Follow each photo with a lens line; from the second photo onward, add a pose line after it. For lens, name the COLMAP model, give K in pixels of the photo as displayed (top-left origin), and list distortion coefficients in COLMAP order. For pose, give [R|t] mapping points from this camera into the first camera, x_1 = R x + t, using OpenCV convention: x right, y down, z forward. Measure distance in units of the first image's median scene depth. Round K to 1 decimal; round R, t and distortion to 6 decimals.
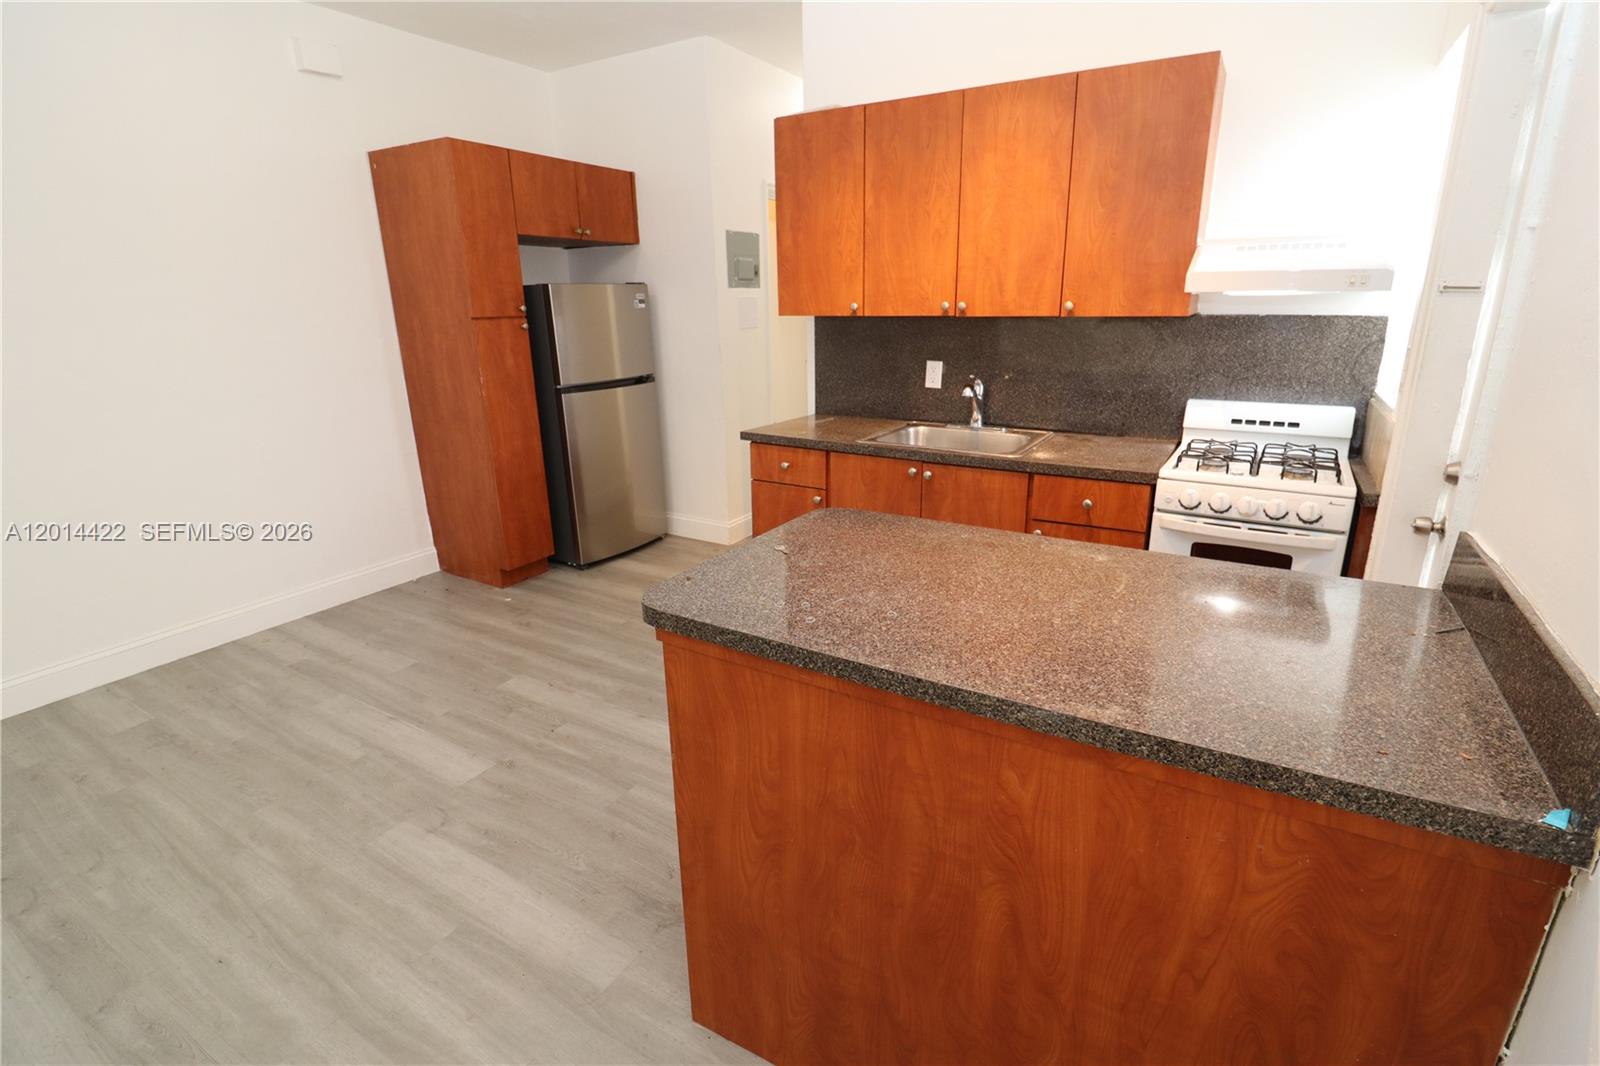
lens RADIAL K [[741.5, 0, 808.2], [0, 741.5, 528.8], [0, 0, 1]] dist [0.000465, -0.015100]
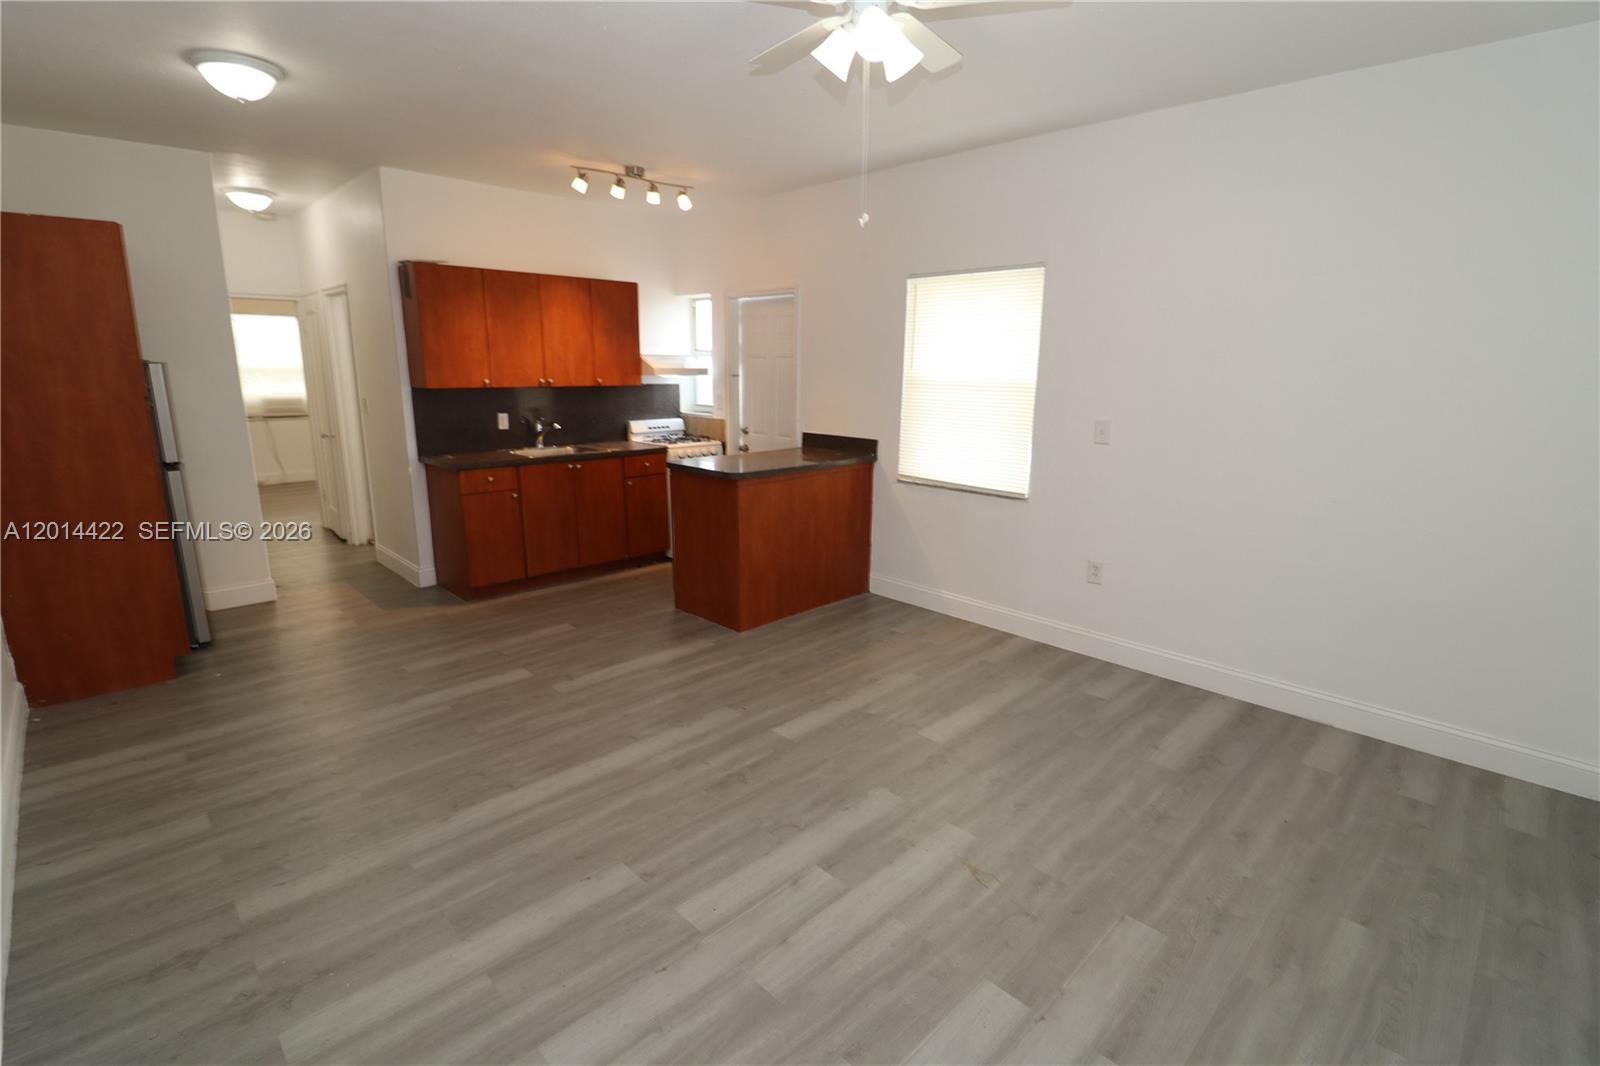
lens RADIAL K [[741.5, 0, 808.2], [0, 741.5, 528.8], [0, 0, 1]] dist [0.000465, -0.015100]
pose [[0.249775, -0.195867, 0.948287, -1.507514], [0.275297, 0.953278, 0.124386, 0.006220], [-0.928345, 0.229992, 0.292026, -0.083638]]
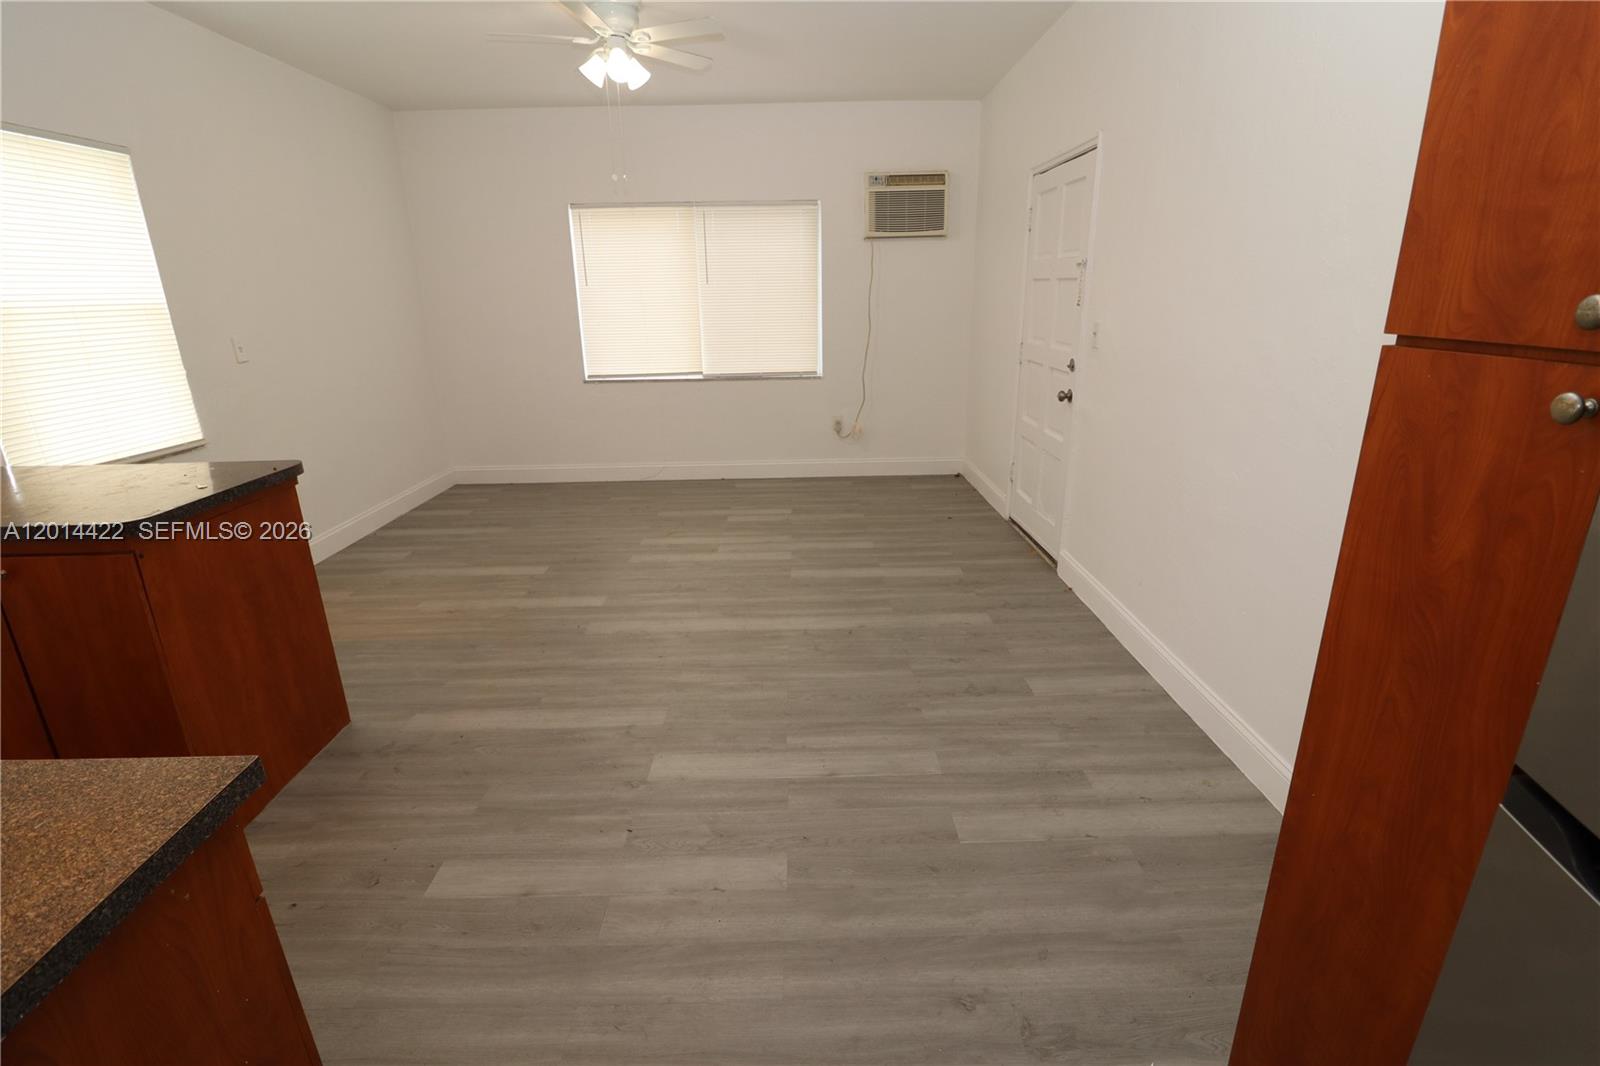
lens RADIAL K [[741.5, 0, 808.2], [0, 741.5, 528.8], [0, 0, 1]] dist [0.000465, -0.015100]
pose [[-0.848360, 0.184517, -0.496225, -0.162691], [-0.131728, 0.834253, 0.535415, -0.430286], [0.512771, 0.519591, -0.683441, 1.400106]]
